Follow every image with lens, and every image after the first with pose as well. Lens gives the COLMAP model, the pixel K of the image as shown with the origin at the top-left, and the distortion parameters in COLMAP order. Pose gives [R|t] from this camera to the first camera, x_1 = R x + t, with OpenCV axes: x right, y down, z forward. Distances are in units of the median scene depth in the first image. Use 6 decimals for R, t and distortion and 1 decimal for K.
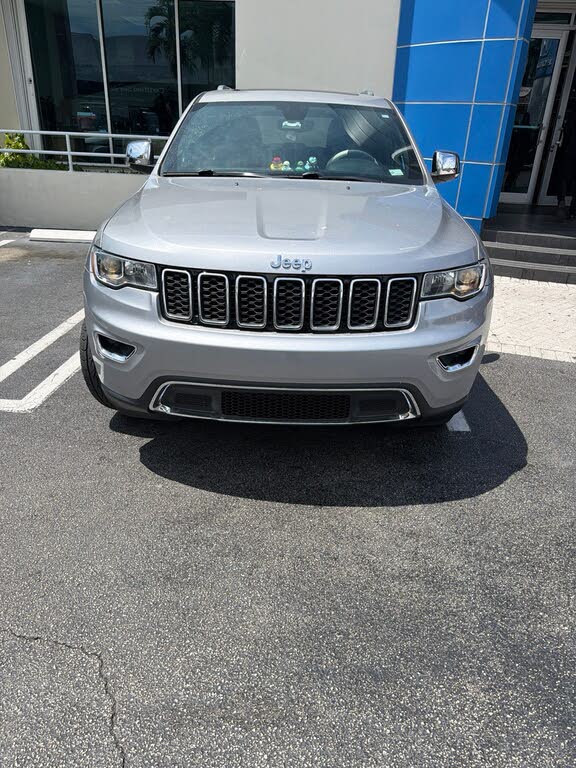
lens RADIAL K [[535.9, 0, 287.0], [0, 535.9, 379.1], [0, 0, 1]] dist [0.092287, -0.136627]
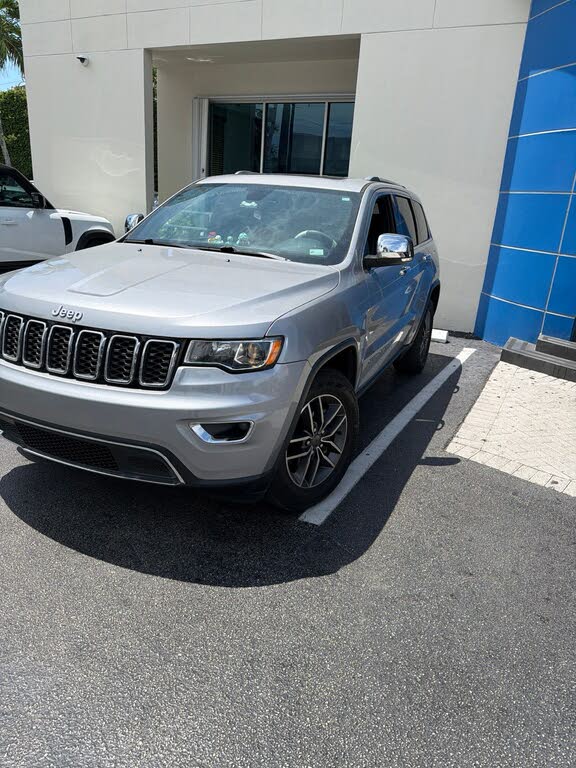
lens RADIAL K [[532.0, 0, 290.4], [0, 532.0, 381.3], [0, 0, 1]] dist [0.113303, -0.178072]
pose [[0.923382, 0.144481, -0.355654, 0.748613], [-0.191580, 0.976288, -0.100789, -0.051872], [0.332659, 0.161203, 0.929167, 0.141245]]
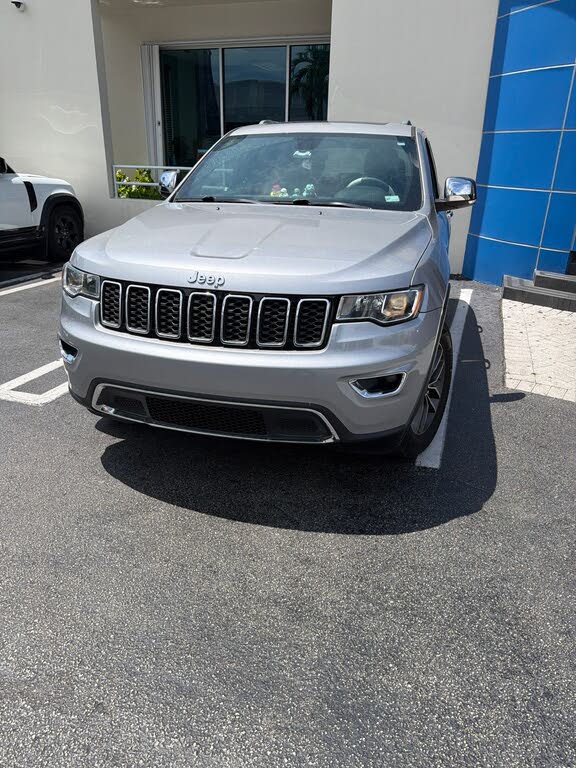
lens RADIAL K [[533.0, 0, 290.3], [0, 533.0, 373.1], [0, 0, 1]] dist [0.084719, -0.111044]
pose [[0.968253, 0.077980, -0.237500, 0.385519], [-0.092671, 0.994374, -0.051316, 0.004539], [0.232162, 0.071696, 0.970031, 0.035381]]
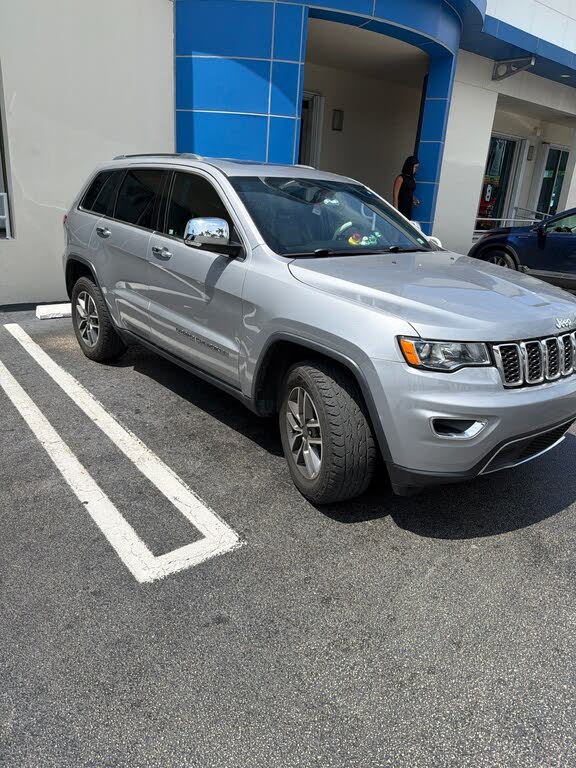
lens RADIAL K [[535.9, 0, 287.0], [0, 535.9, 379.1], [0, 0, 1]] dist [0.092287, -0.136627]
pose [[0.753237, -0.202464, 0.625813, -1.178884], [0.241932, 0.970029, 0.022632, -0.245696], [-0.611639, 0.134357, 0.779645, 0.374761]]
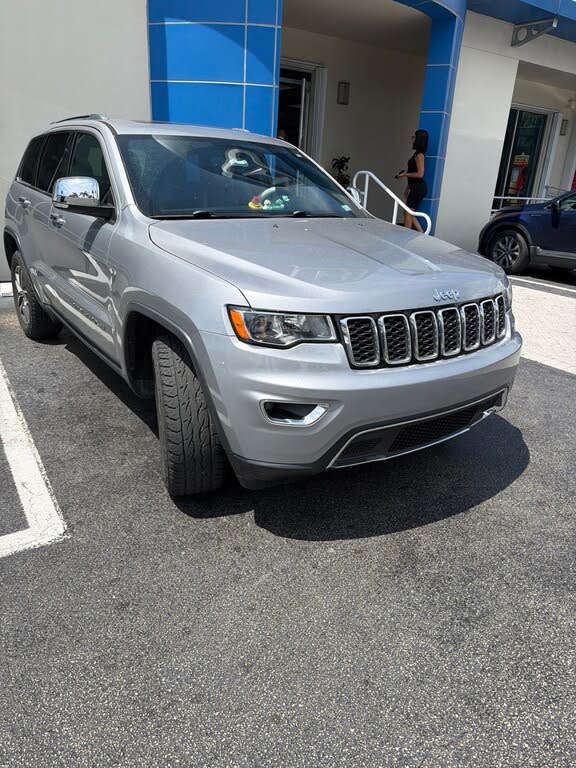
lens RADIAL K [[544.7, 0, 287.9], [0, 544.7, 372.6], [0, 0, 1]] dist [0.053758, -0.064314]
pose [[0.803139, -0.192606, 0.563800, -0.810262], [0.223453, 0.974605, 0.014634, -0.134649], [-0.552301, 0.114229, 0.825781, 0.252725]]
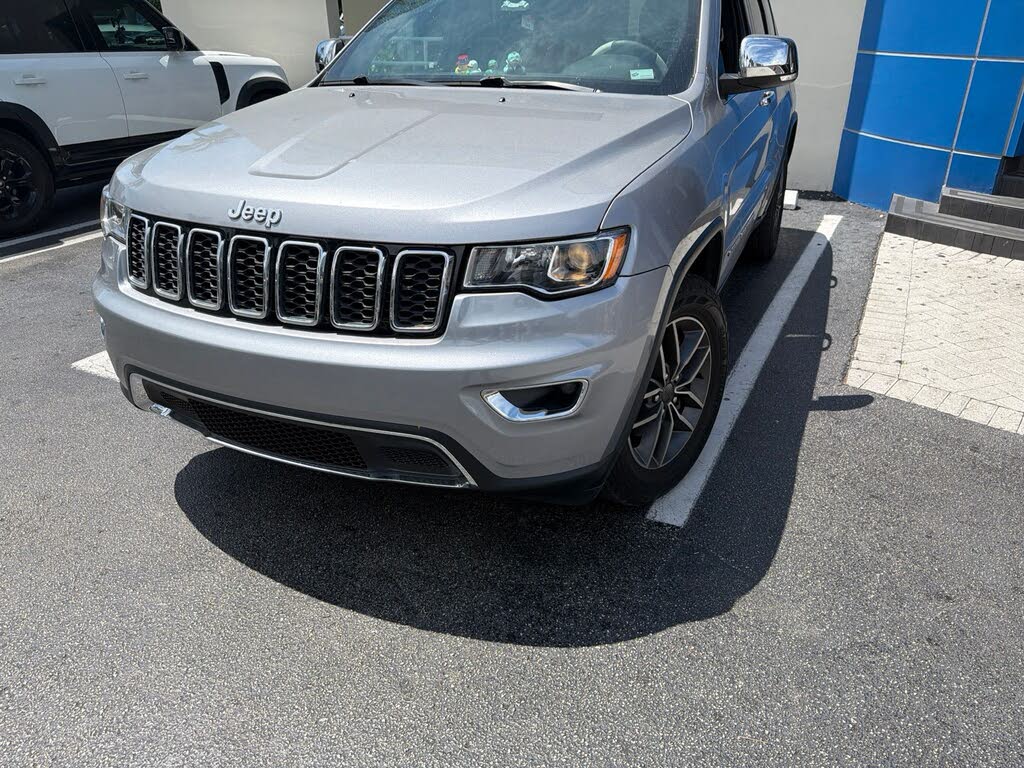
lens RADIAL K [[714.6, 0, 516.6], [0, 714.6, 362.6], [0, 0, 1]] dist [0.092287, -0.136627]
pose [[0.921539, 0.127244, -0.366844, 0.561528], [-0.127894, 0.991529, 0.022643, -0.090323], [0.366618, 0.026050, 0.930007, 0.294045]]
